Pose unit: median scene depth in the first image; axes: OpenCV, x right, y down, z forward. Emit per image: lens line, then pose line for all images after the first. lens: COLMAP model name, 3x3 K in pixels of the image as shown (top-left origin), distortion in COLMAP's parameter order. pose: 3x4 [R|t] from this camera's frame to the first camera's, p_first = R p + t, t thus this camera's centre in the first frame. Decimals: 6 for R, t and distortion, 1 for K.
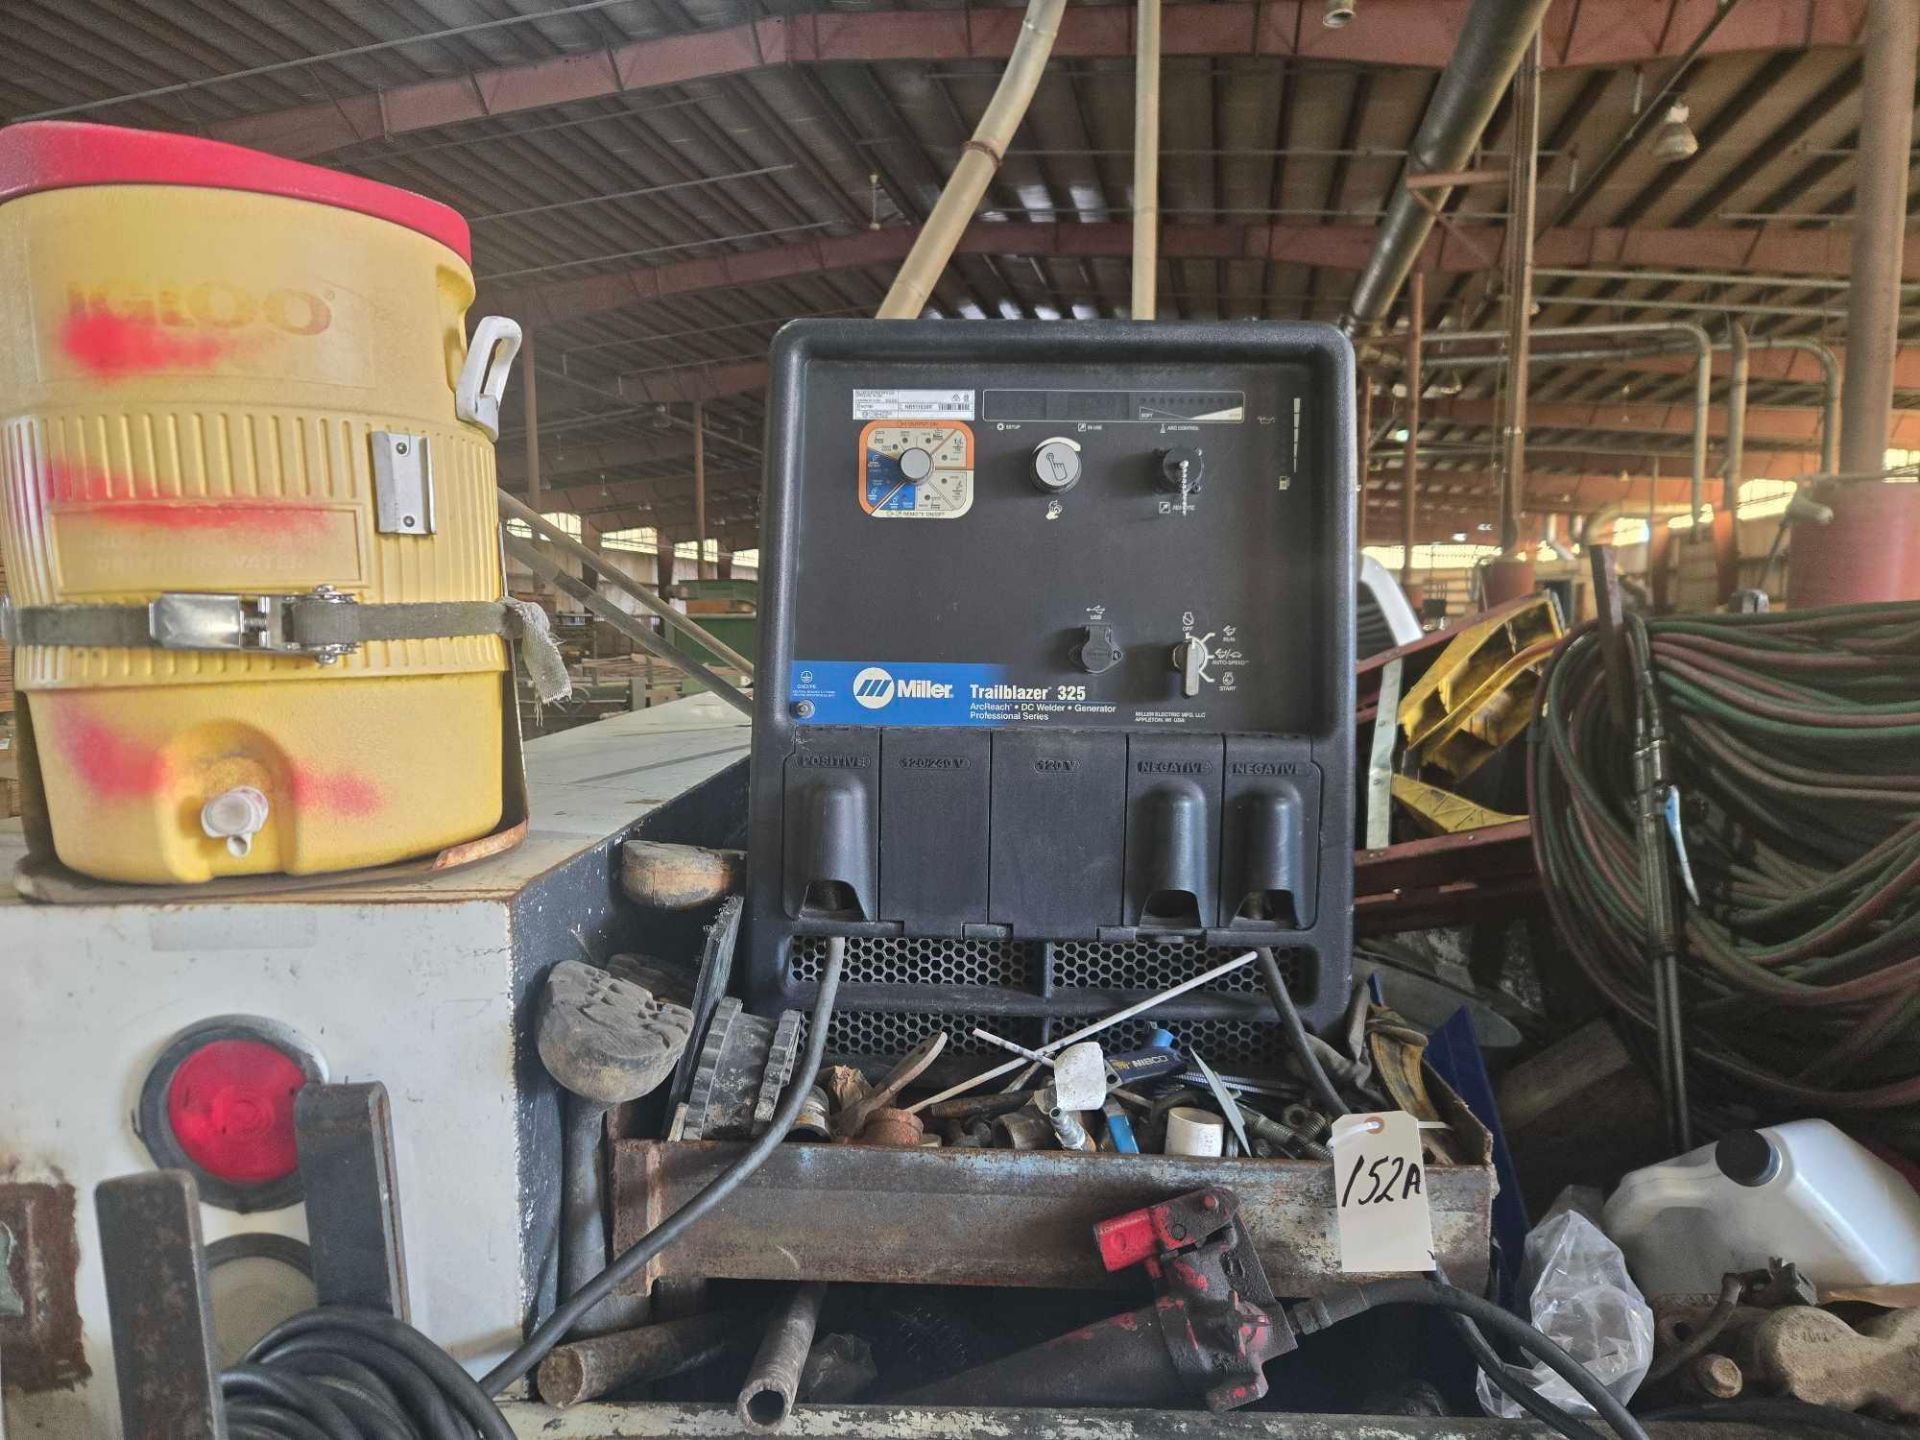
lens RADIAL K [[1273.0, 0, 905.4], [0, 1273.0, 749.7], [0, 0, 1]] dist [0.058369, -0.050438]
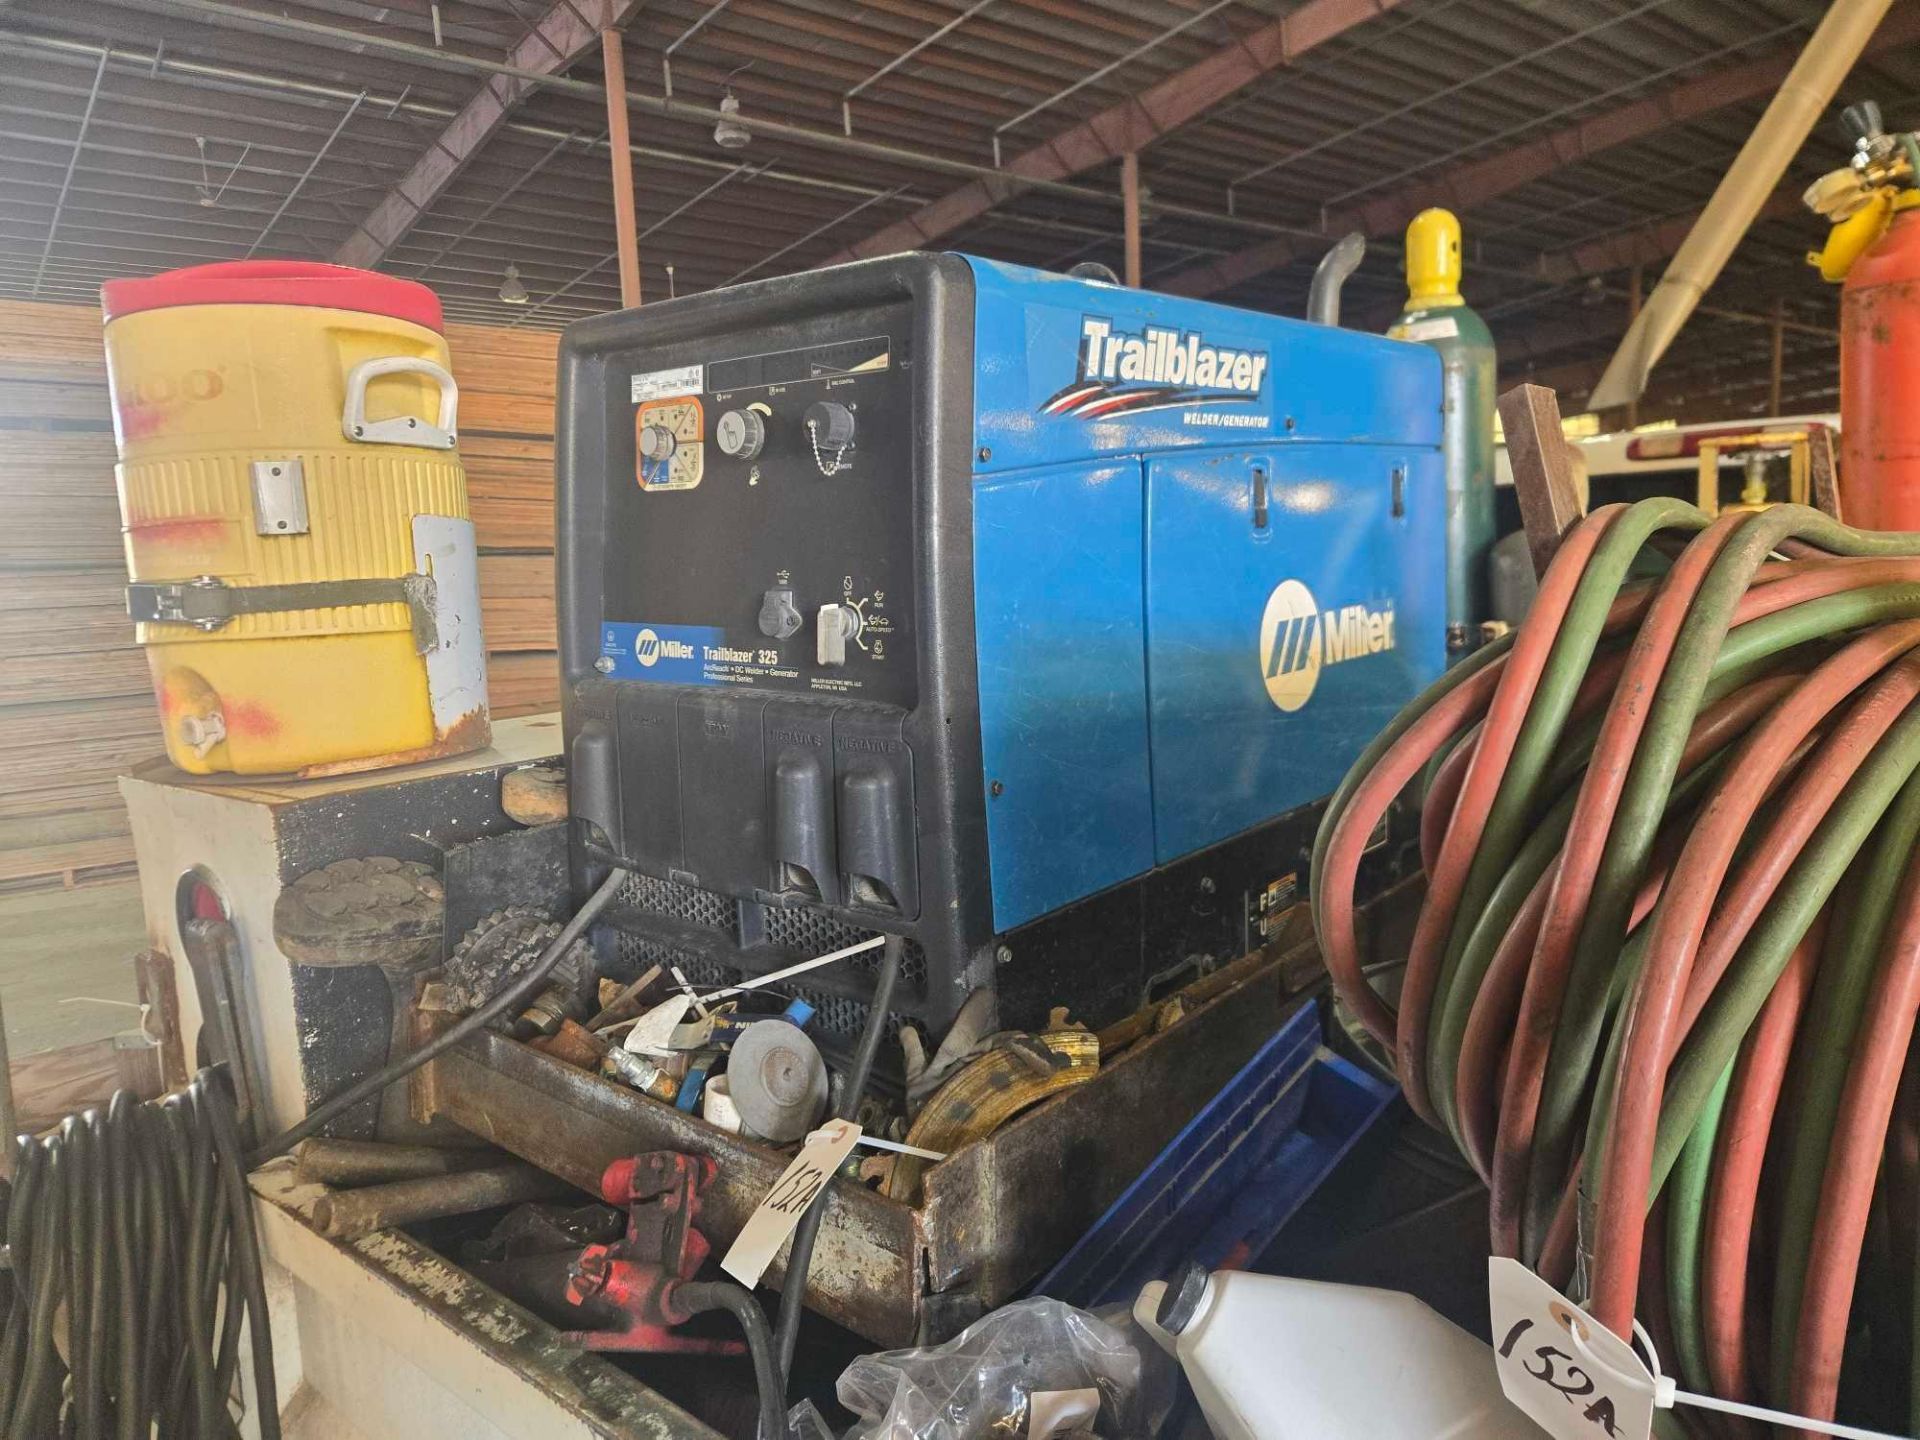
lens RADIAL K [[1274.9, 0, 960.0], [0, 1274.9, 720.0], [0, 0, 1]] dist [0.053027, -0.038016]
pose [[0.791138, 0.055967, -0.609071, 0.868475], [-0.026430, 0.998003, 0.057375, -0.056640], [0.611066, -0.029294, 0.791037, 0.289123]]
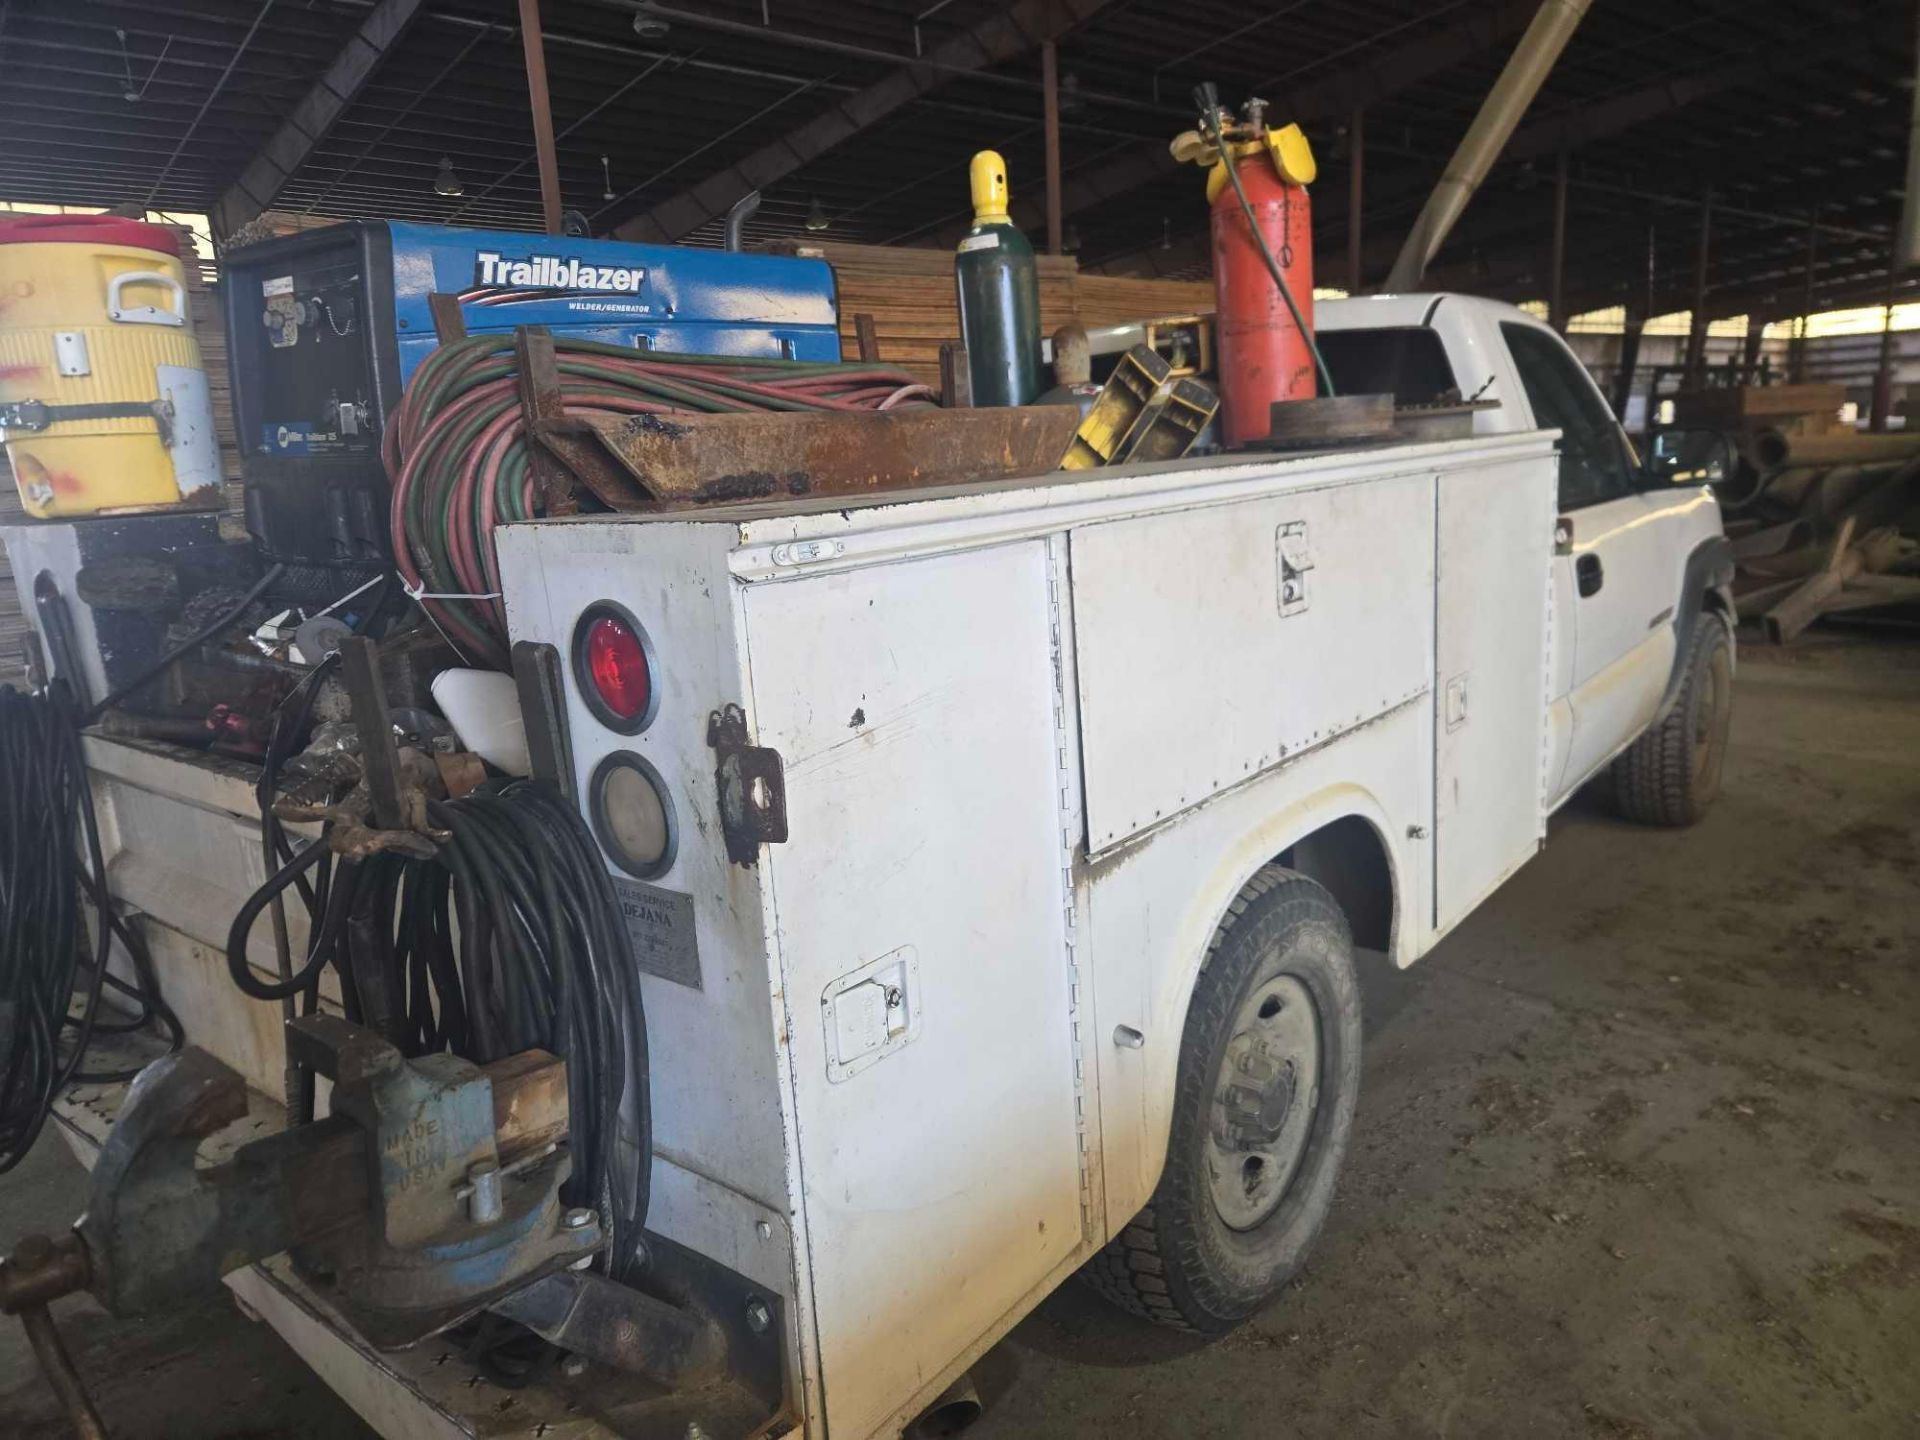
lens RADIAL K [[1259.0, 0, 969.4], [0, 1259.0, 719.8], [0, 0, 1]] dist [0.070273, -0.054209]
pose [[0.805135, 0.092093, -0.585898, 2.044234], [-0.013542, 0.990468, 0.137076, 0.099250], [0.592937, -0.102431, 0.798708, -0.002051]]
